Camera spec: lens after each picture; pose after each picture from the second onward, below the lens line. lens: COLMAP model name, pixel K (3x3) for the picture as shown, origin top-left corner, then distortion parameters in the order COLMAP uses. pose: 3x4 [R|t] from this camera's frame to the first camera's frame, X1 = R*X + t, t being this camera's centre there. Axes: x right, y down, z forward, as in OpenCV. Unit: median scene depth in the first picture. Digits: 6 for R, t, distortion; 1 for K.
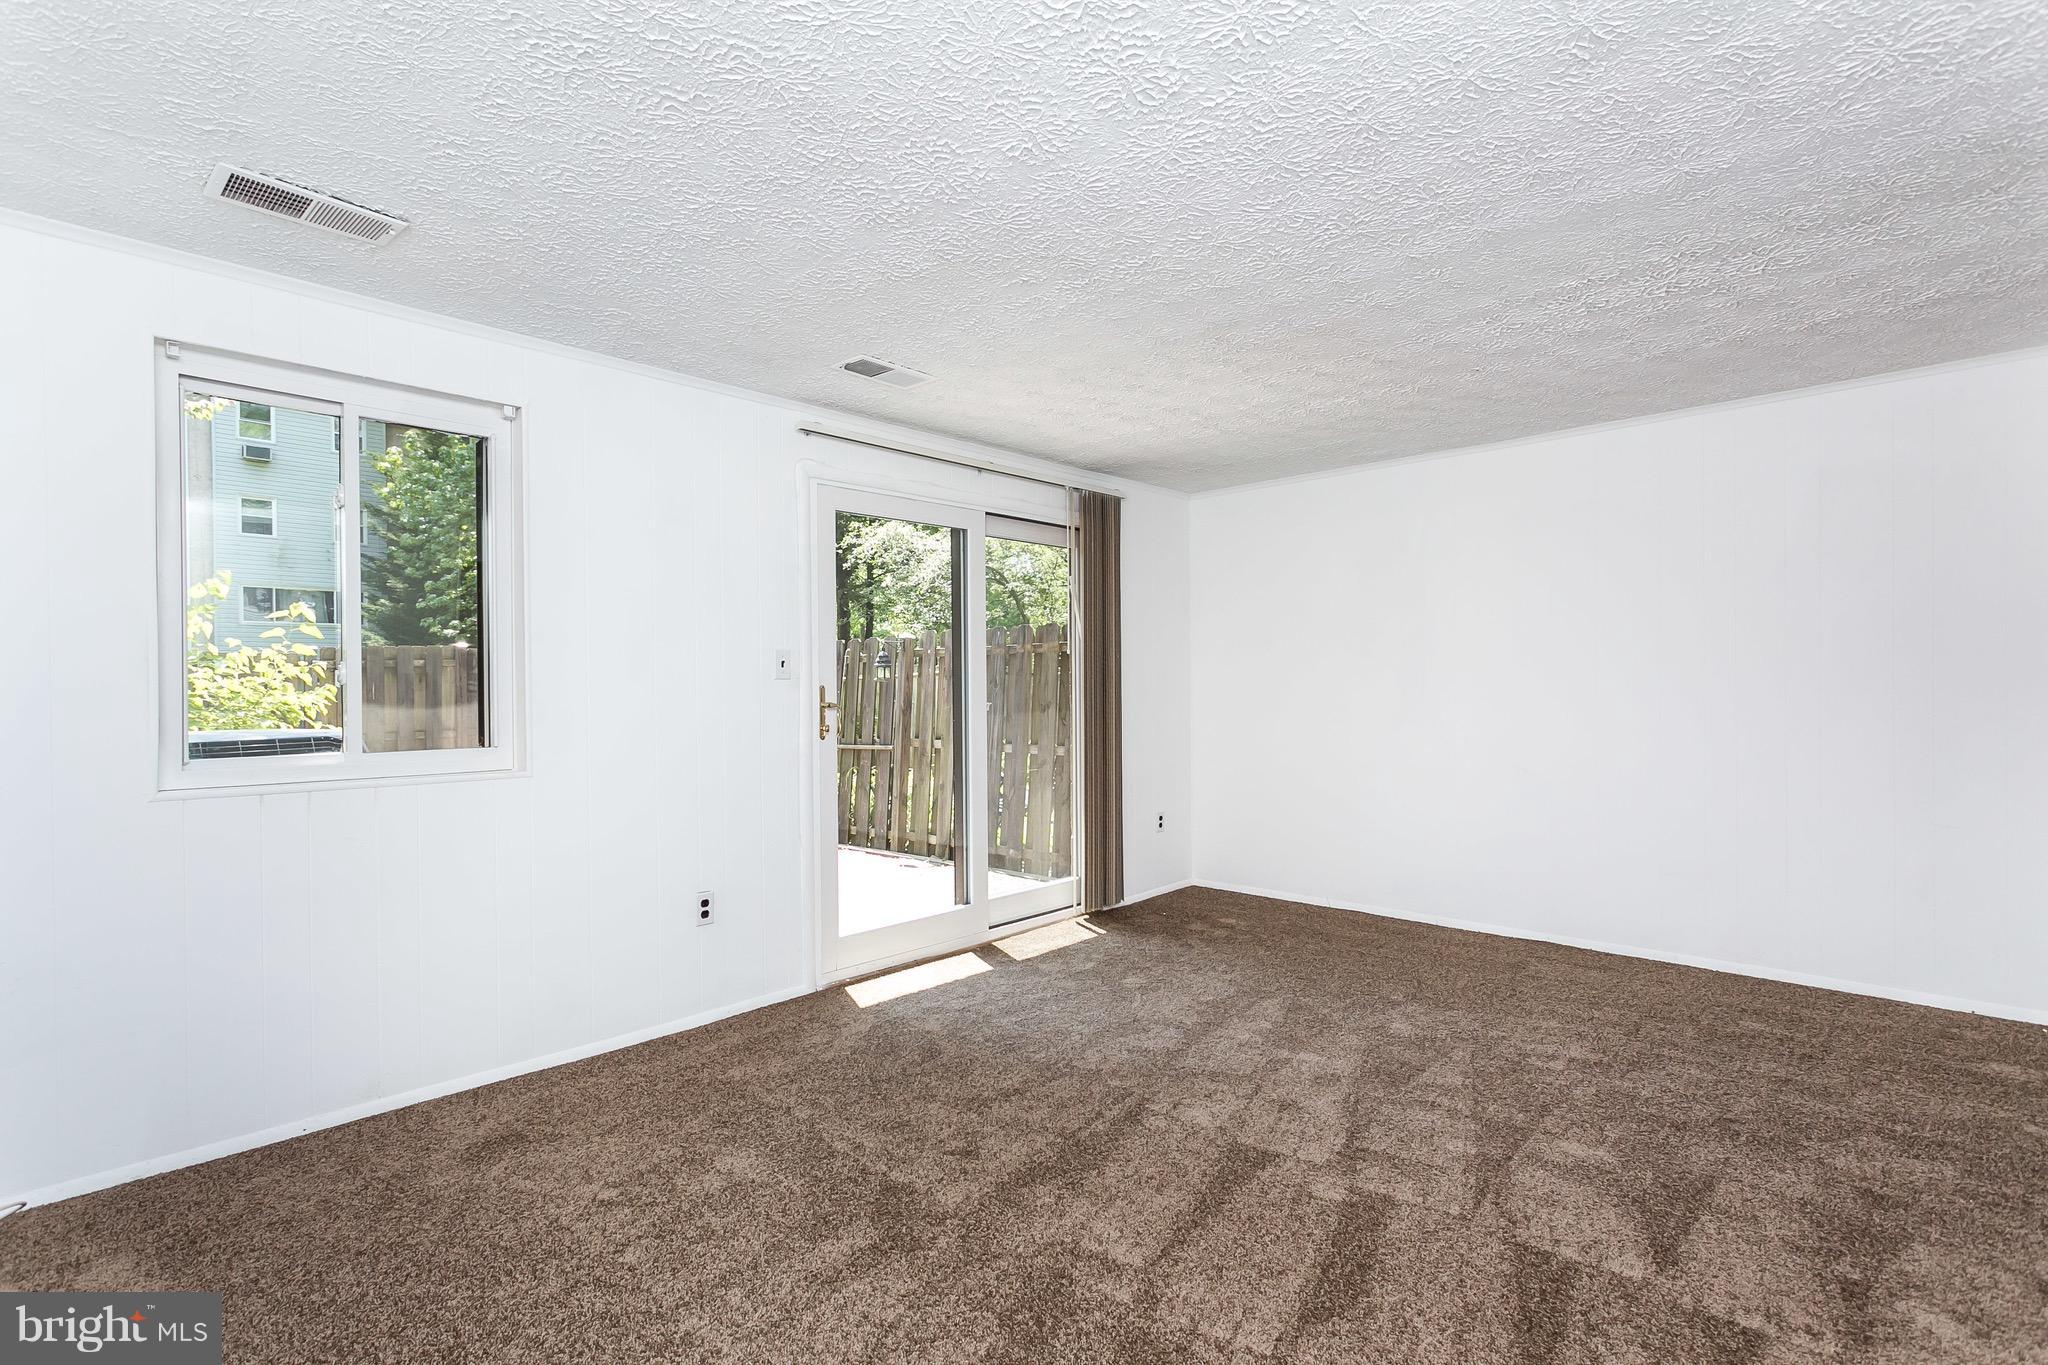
lens RADIAL K [[981.0, 0, 1008.9], [0, 981.0, 690.2], [0, 0, 1]] dist [0.004108, 0.001061]
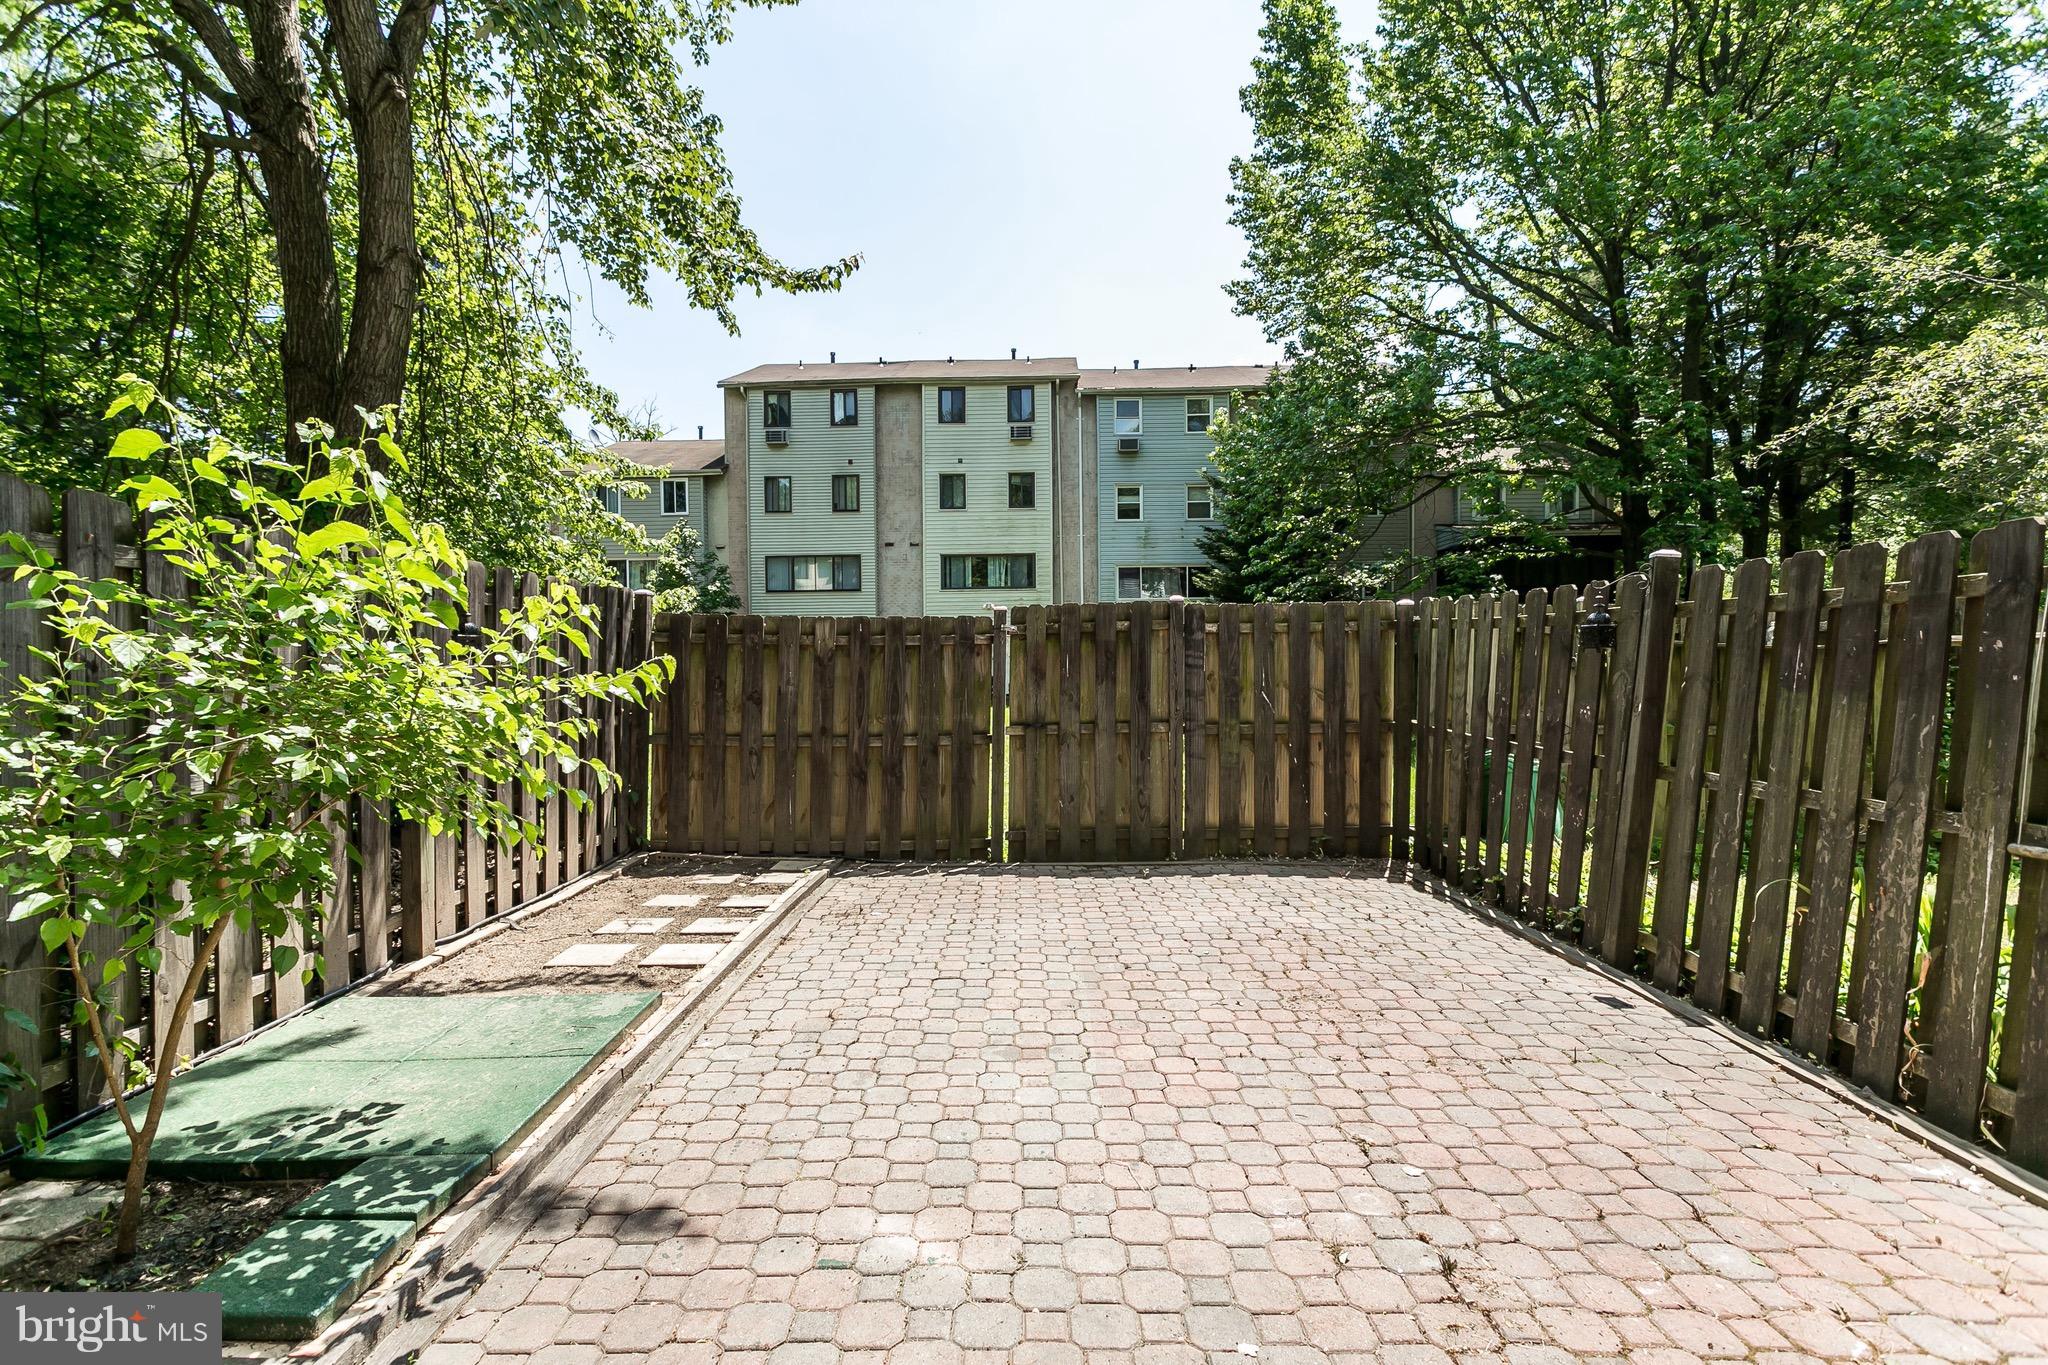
lens RADIAL K [[981.0, 0, 1011.6], [0, 981.0, 676.3], [0, 0, 1]] dist [0.004108, 0.001061]
pose [[0.680519, 0.013026, -0.732615, -0.311214], [-0.001331, 0.999862, 0.016541, -0.006102], [0.732729, -0.010282, 0.680442, 1.042037]]
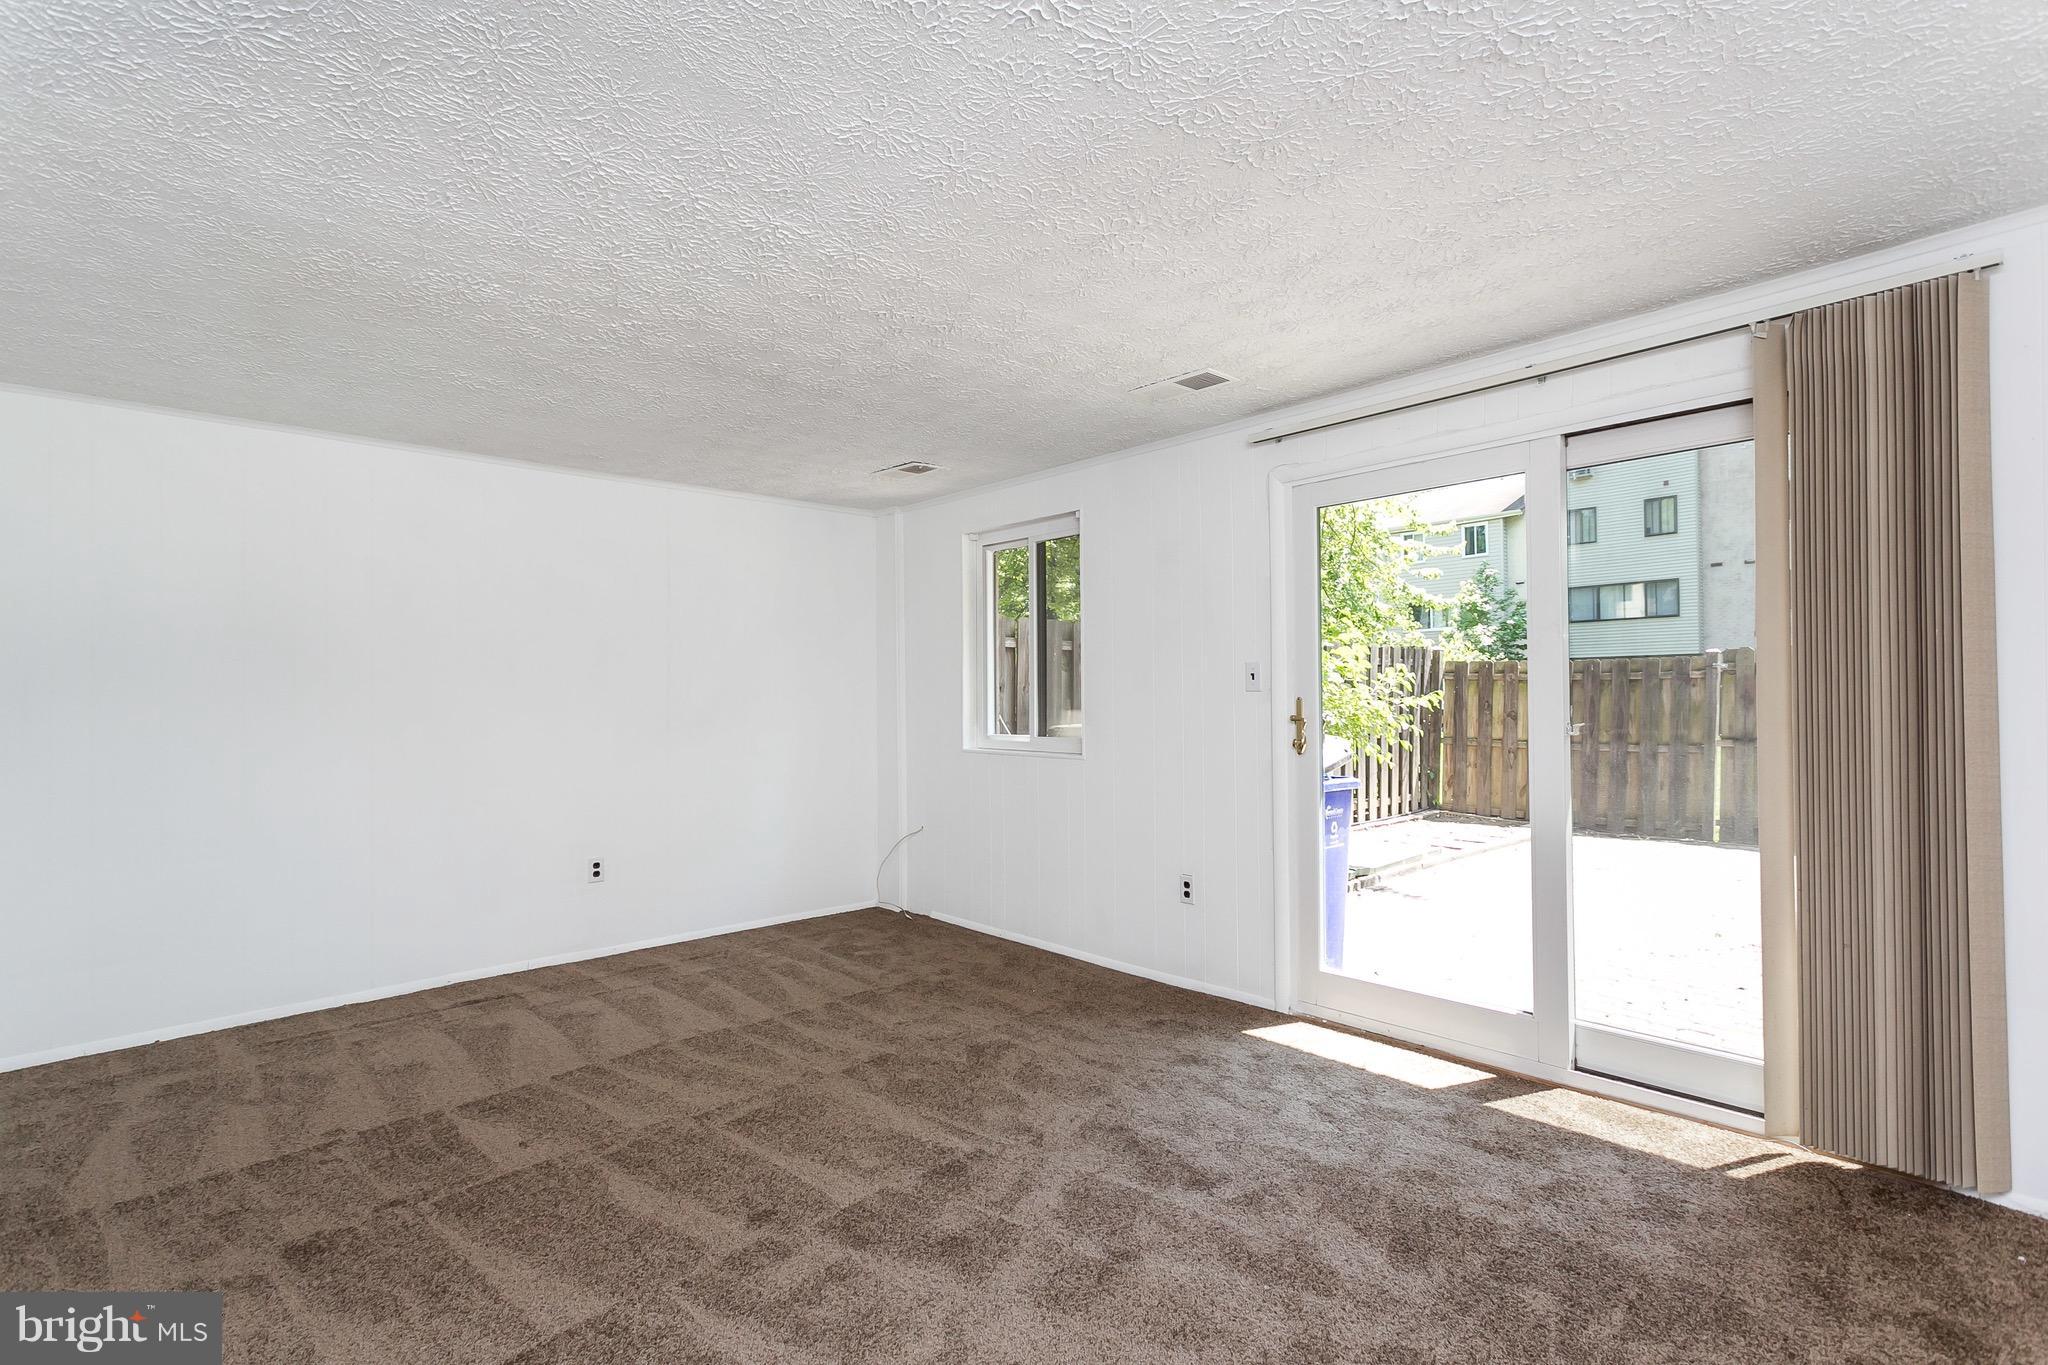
lens RADIAL K [[931.9, 0, 1019.8], [0, 931.9, 683.4], [0, 0, 1]] dist [-0.000251, 0.000051]
pose [[-0.041764, -0.006213, -0.999108, 0.643624], [0.002709, 0.999976, -0.006331, -0.011543], [0.999124, -0.002971, -0.041746, 0.681829]]
